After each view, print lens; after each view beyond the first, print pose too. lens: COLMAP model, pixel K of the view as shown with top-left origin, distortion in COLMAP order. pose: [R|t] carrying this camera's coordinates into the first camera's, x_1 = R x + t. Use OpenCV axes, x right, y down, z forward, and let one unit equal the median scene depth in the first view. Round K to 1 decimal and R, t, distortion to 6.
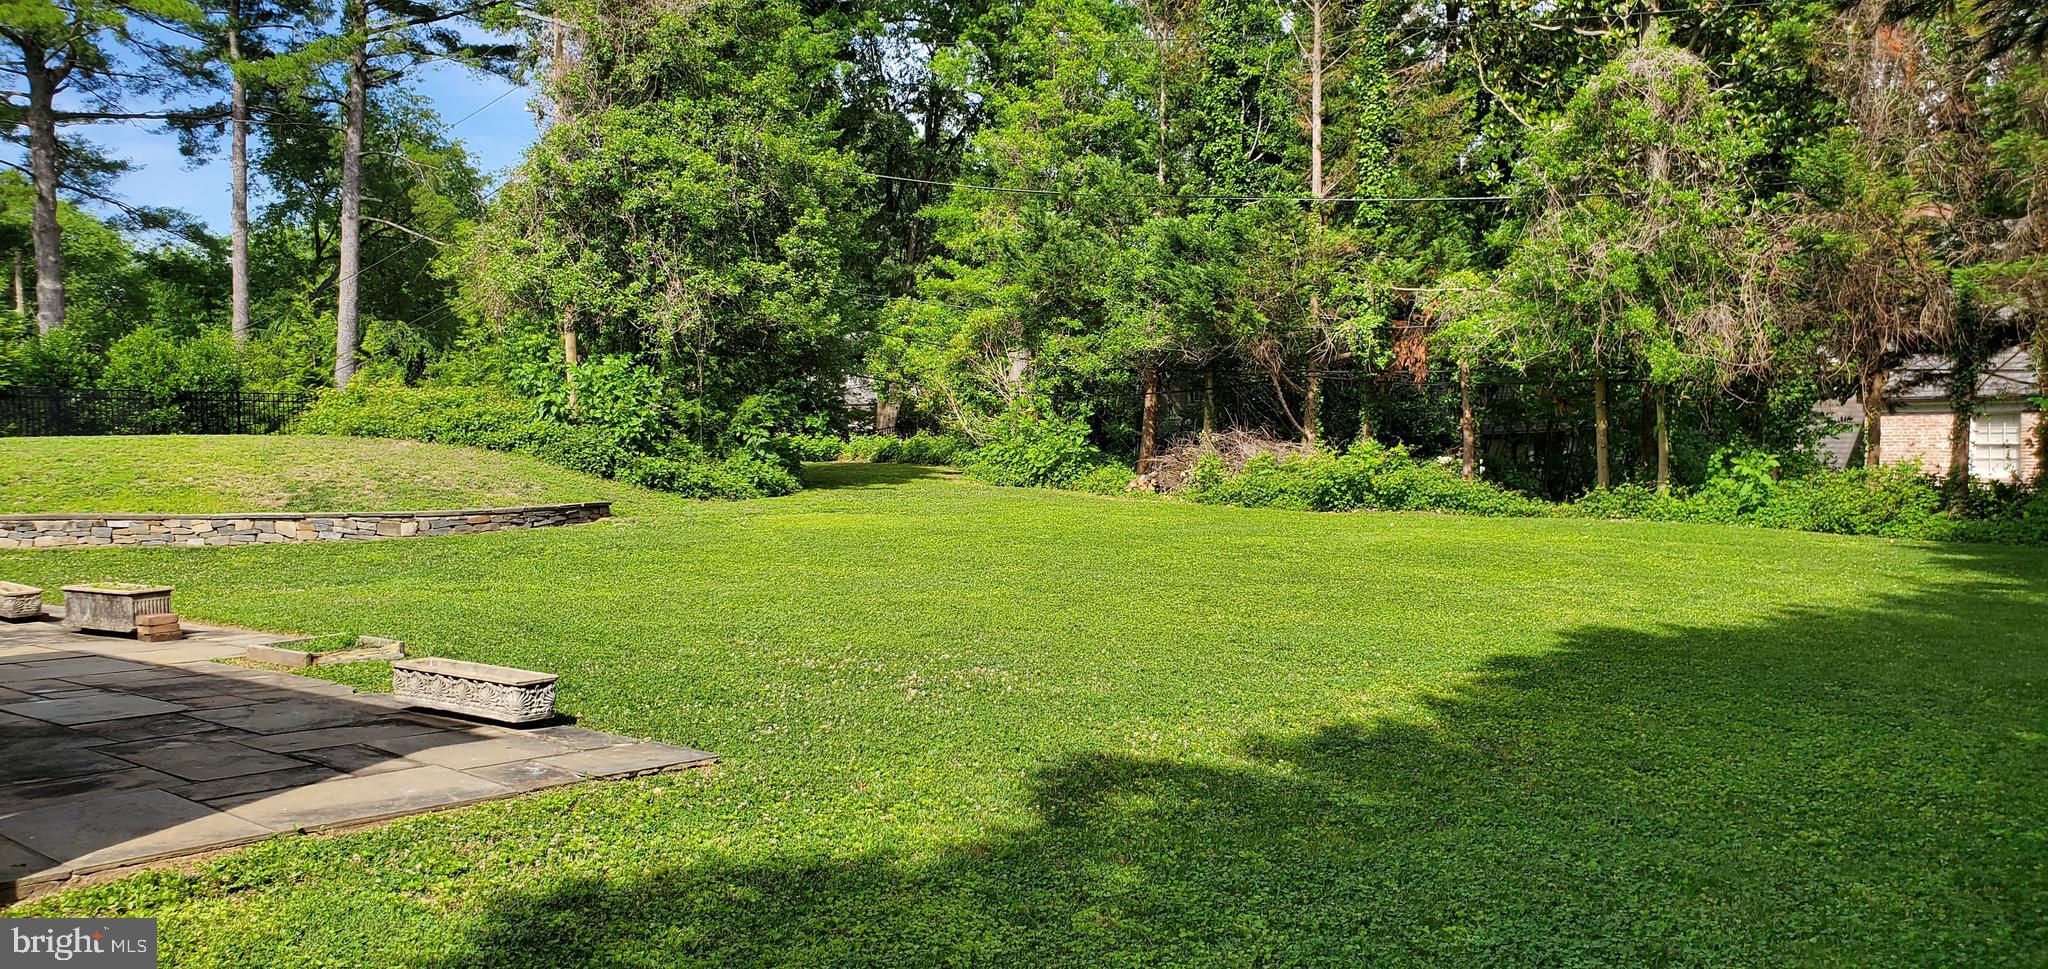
lens RADIAL K [[1579.7, 0, 1023.1], [0, 1579.7, 495.0], [0, 0, 1]] dist [0.034935, -0.053356]
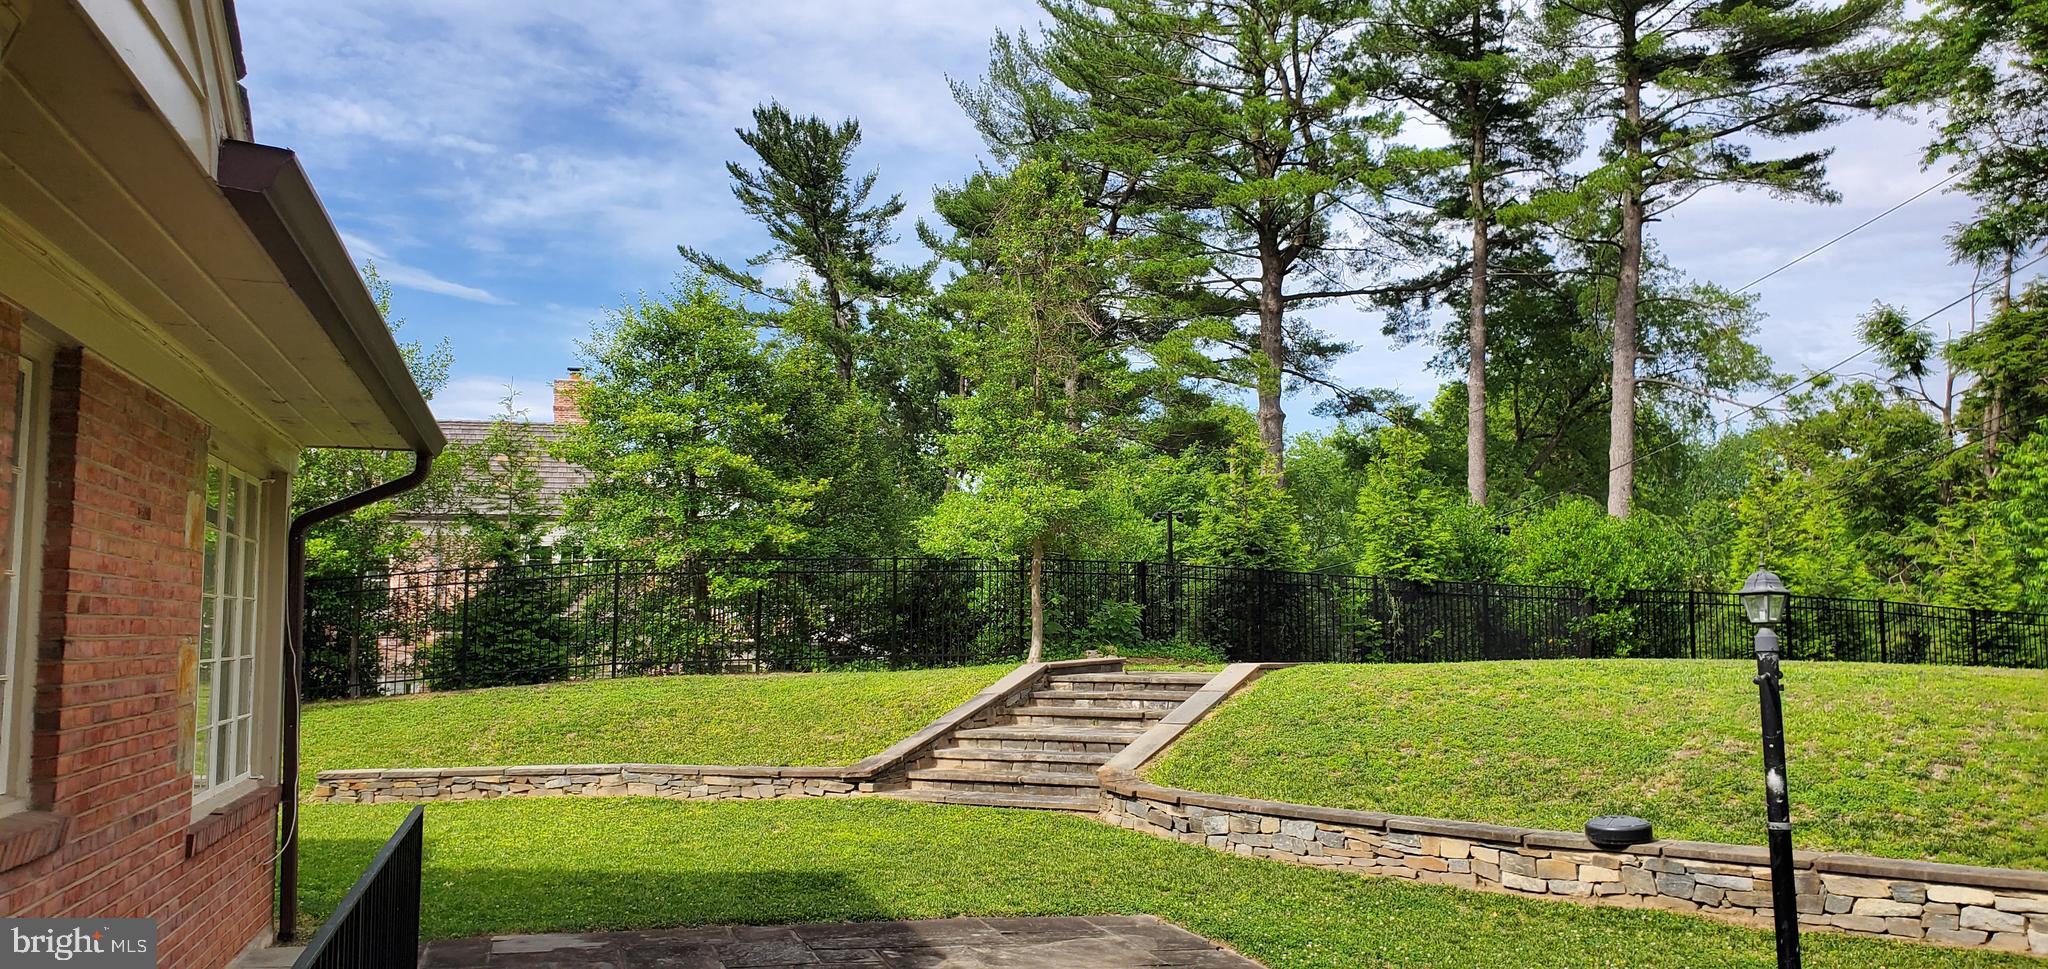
lens RADIAL K [[1579.7, 0, 1002.3], [0, 1579.7, 465.3], [0, 0, 1]] dist [0.034935, -0.053356]
pose [[0.816929, -0.034407, -0.575711, -0.207799], [-0.049563, 0.990338, -0.129516, -0.008548], [0.574604, 0.134339, 0.807331, 0.153993]]
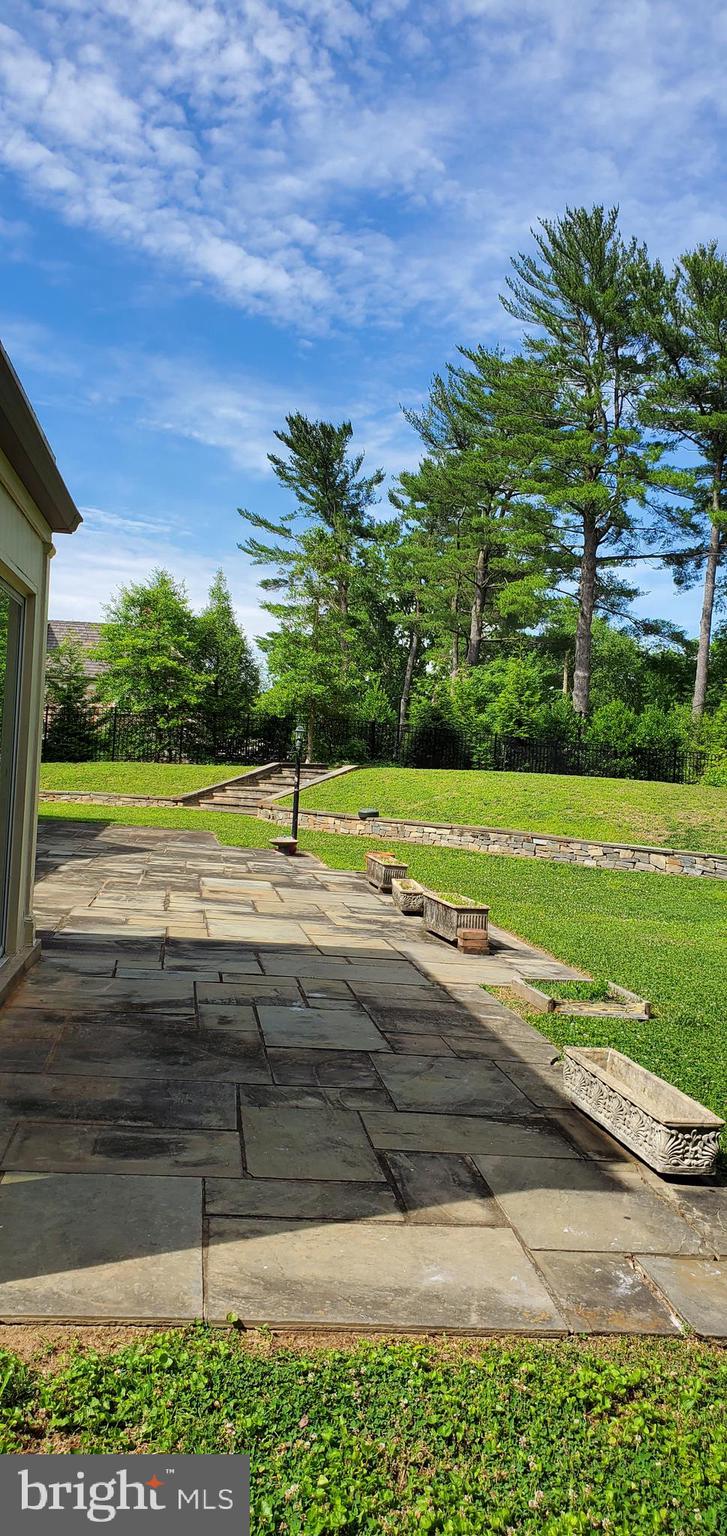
lens RADIAL K [[1184.8, 0, 357.9], [0, 1184.8, 756.3], [0, 0, 1]] dist [0.034935, -0.053356]
pose [[0.729176, 0.059942, -0.681696, -0.005665], [-0.106553, 0.993952, -0.026574, -0.003147], [0.675980, 0.092014, 0.731152, 0.056317]]
